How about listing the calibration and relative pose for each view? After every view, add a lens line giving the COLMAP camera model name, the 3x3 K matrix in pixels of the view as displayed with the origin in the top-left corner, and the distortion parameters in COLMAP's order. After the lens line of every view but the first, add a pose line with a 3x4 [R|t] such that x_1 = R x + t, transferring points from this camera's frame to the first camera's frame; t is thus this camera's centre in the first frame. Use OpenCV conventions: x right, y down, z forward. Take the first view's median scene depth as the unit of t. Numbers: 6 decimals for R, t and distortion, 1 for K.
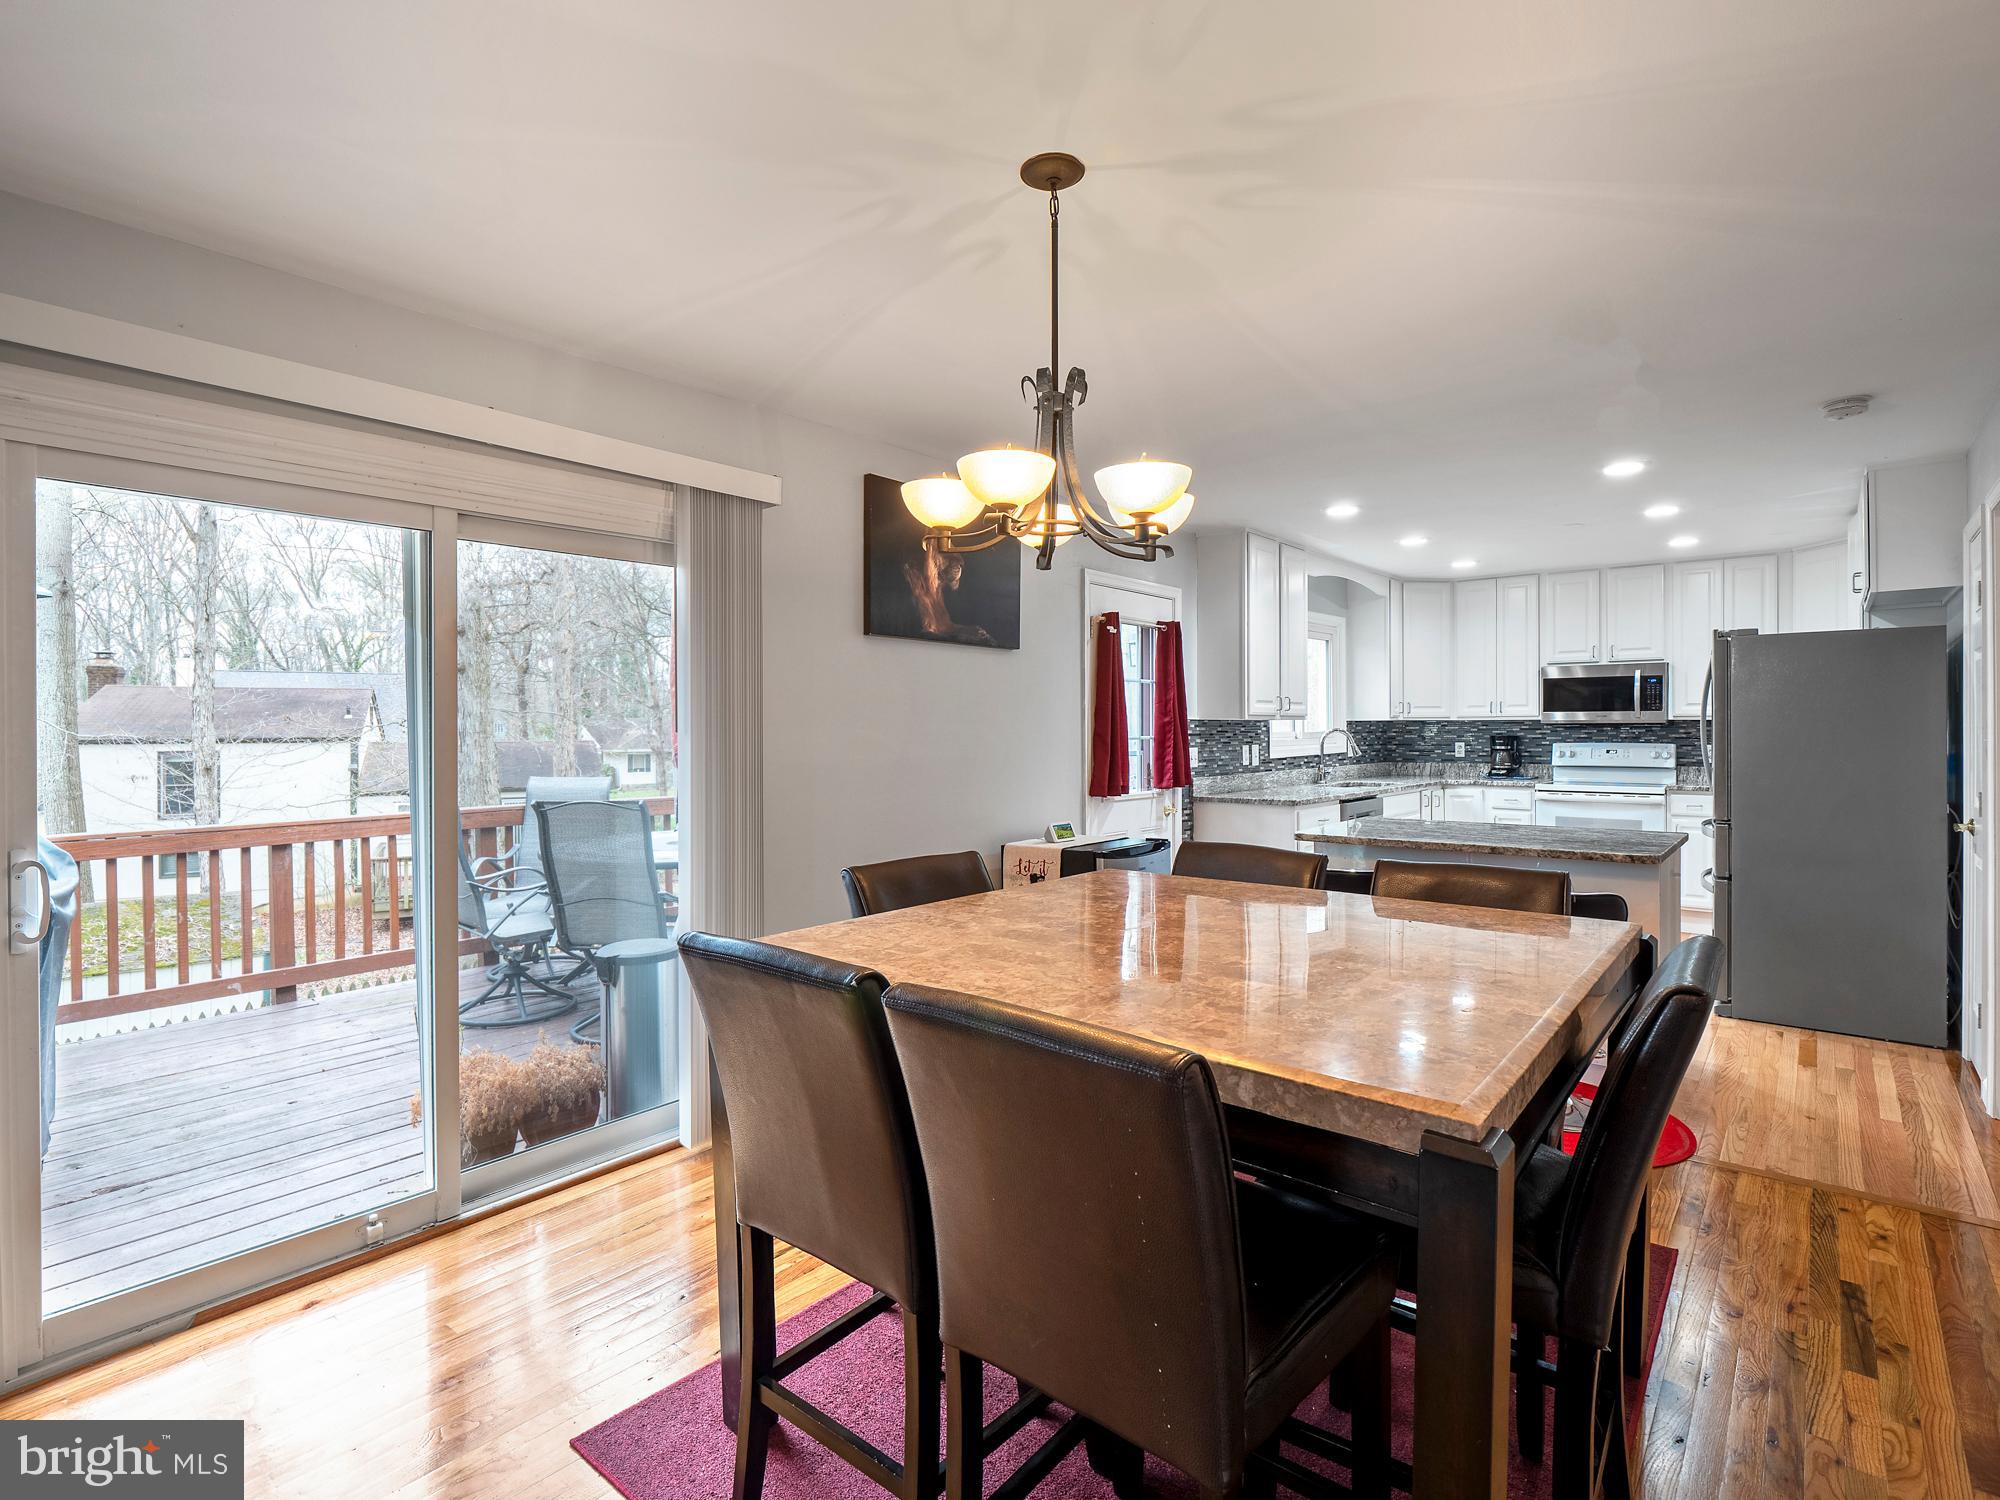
lens RADIAL K [[984.1, 0, 1000.3], [0, 984.1, 735.2], [0, 0, 1]] dist [-0.000564, -0.013187]
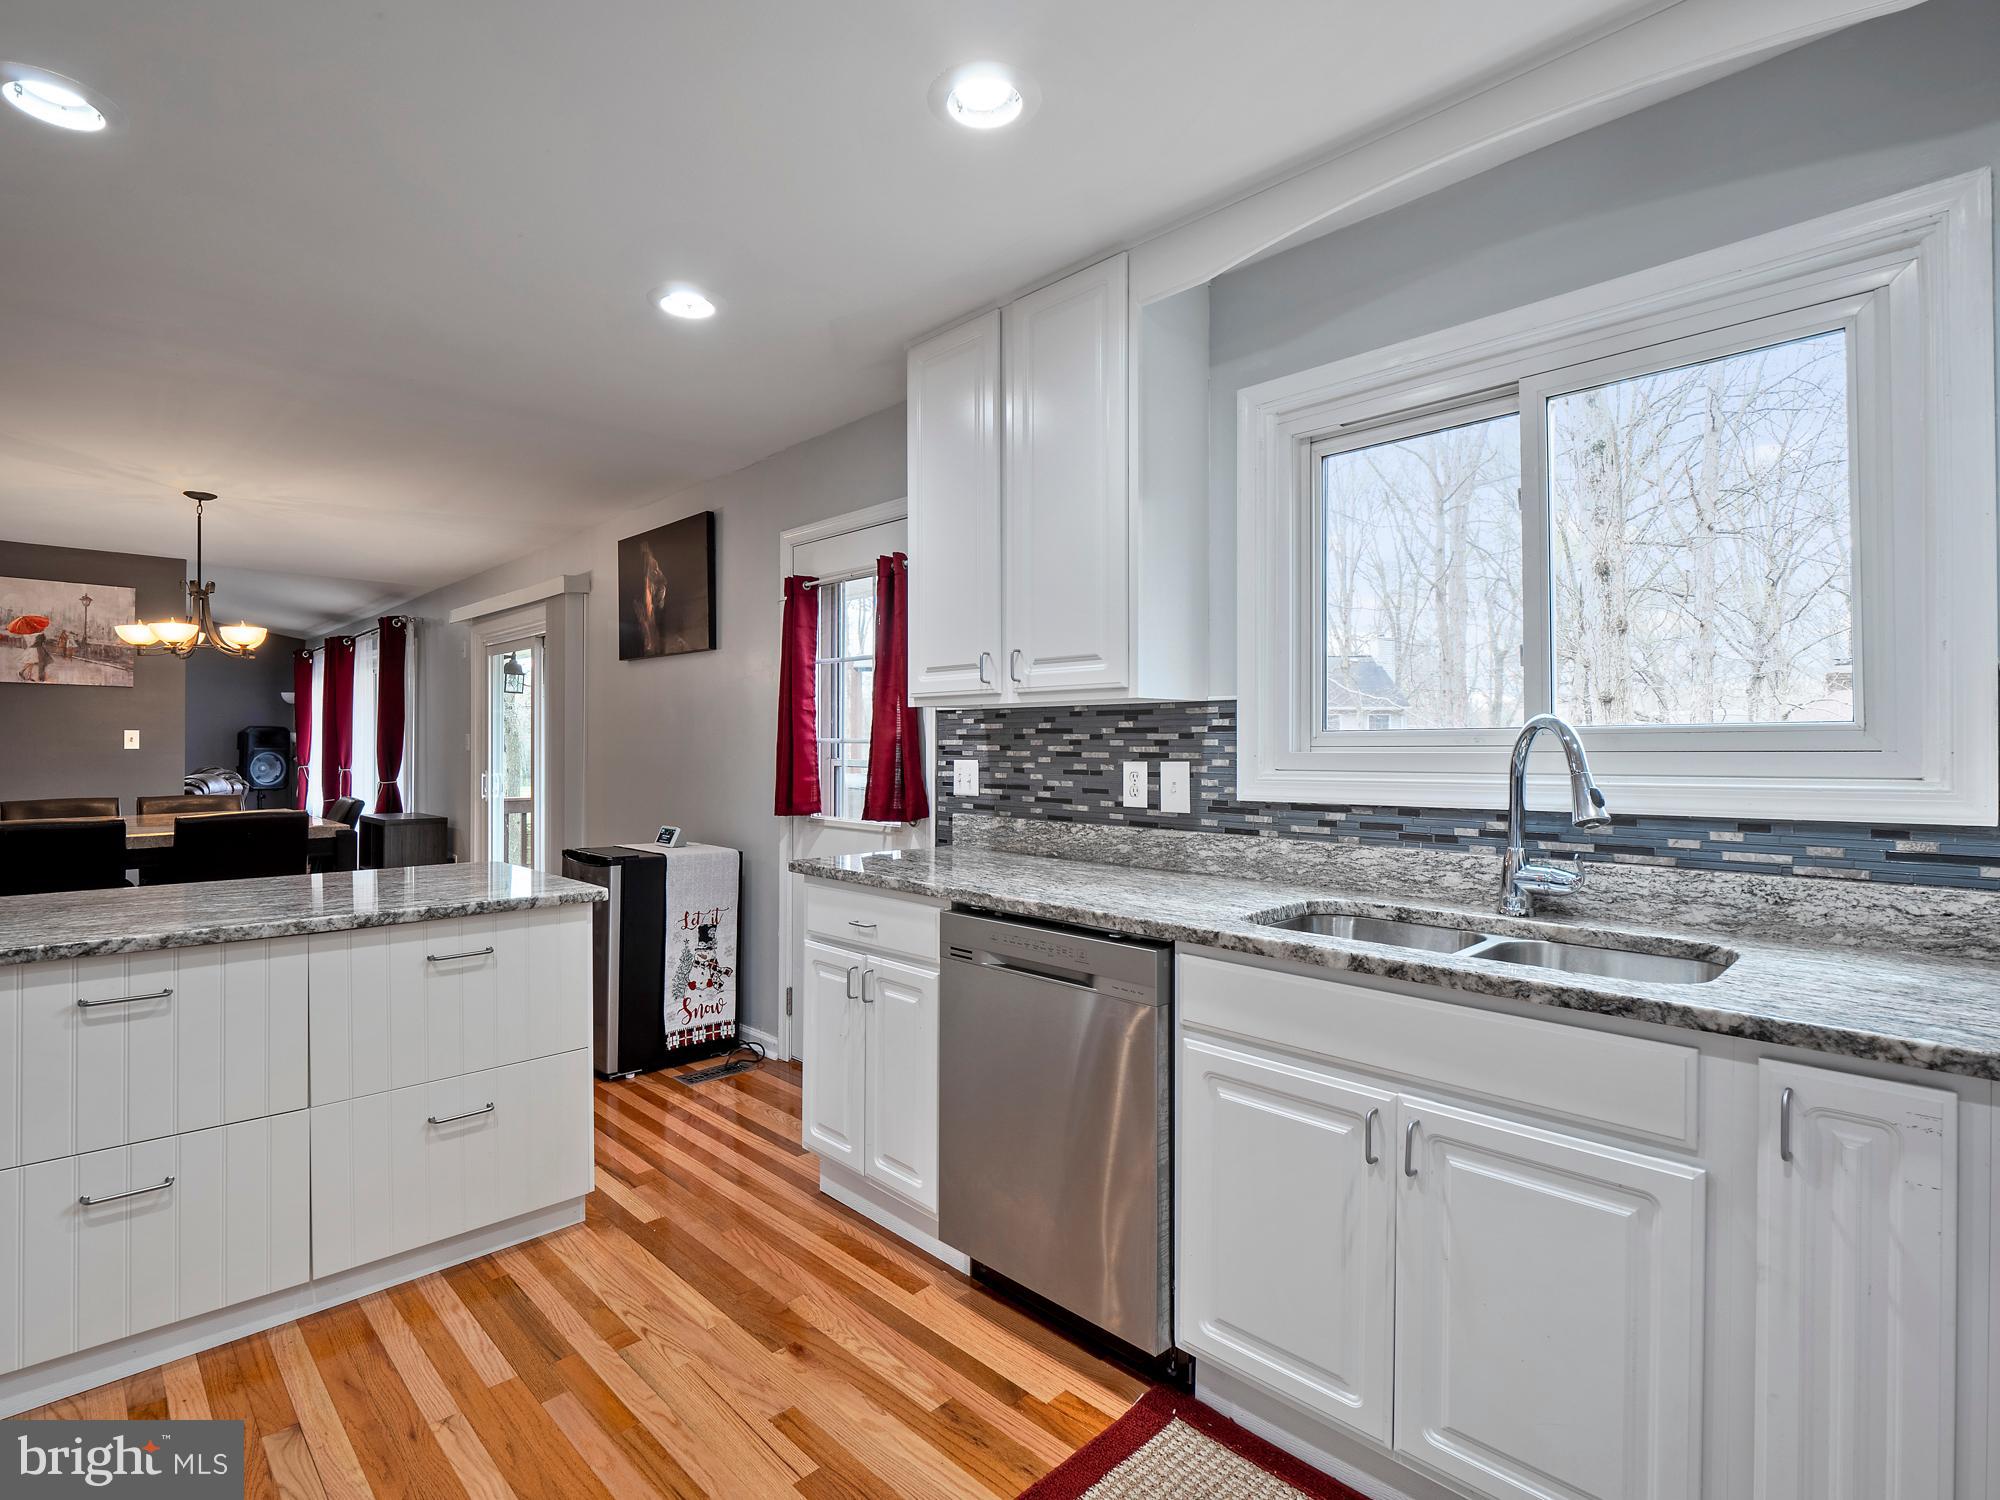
lens RADIAL K [[984.1, 0, 1000.3], [0, 984.1, 735.2], [0, 0, 1]] dist [-0.000564, -0.013187]
pose [[-0.095926, 0.001049, -0.995388, 0.634764], [-0.000976, 0.999999, 0.001148, -0.001704], [0.995388, 0.001082, -0.095924, 0.908344]]
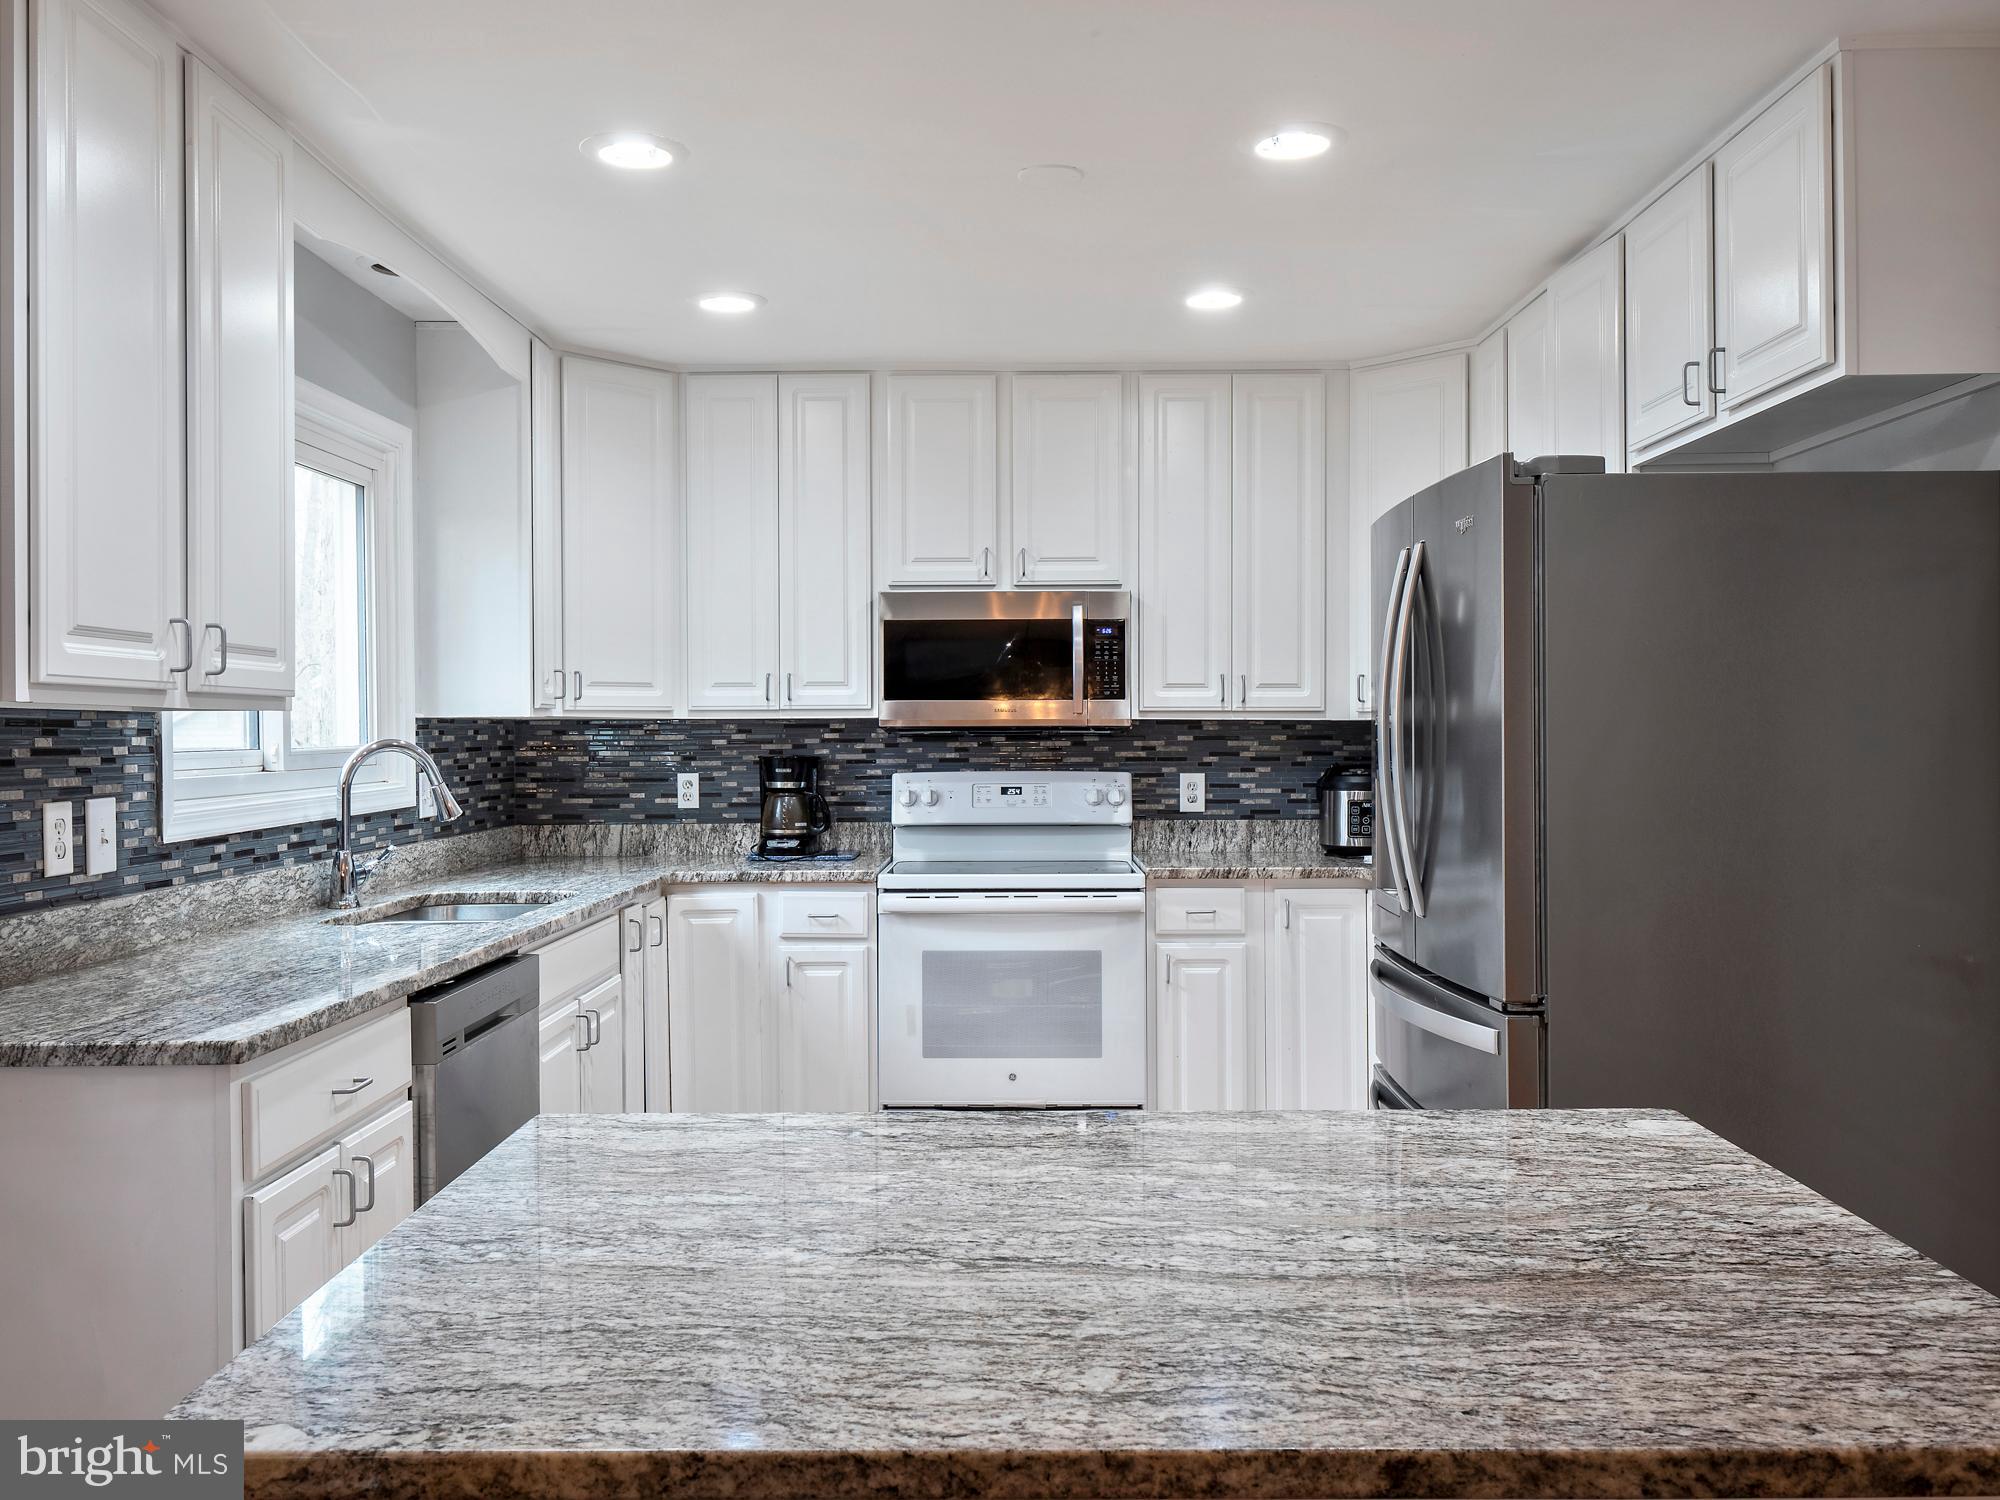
lens RADIAL K [[1667.8, 0, 991.4], [0, 1667.8, 741.3], [0, 0, 1]] dist [0.001953, -0.000427]
pose [[0.773944, -0.001953, 0.633251, 0.145550], [0.005471, 0.999979, -0.003603, -0.003249], [-0.633230, 0.006253, 0.773938, 0.445519]]
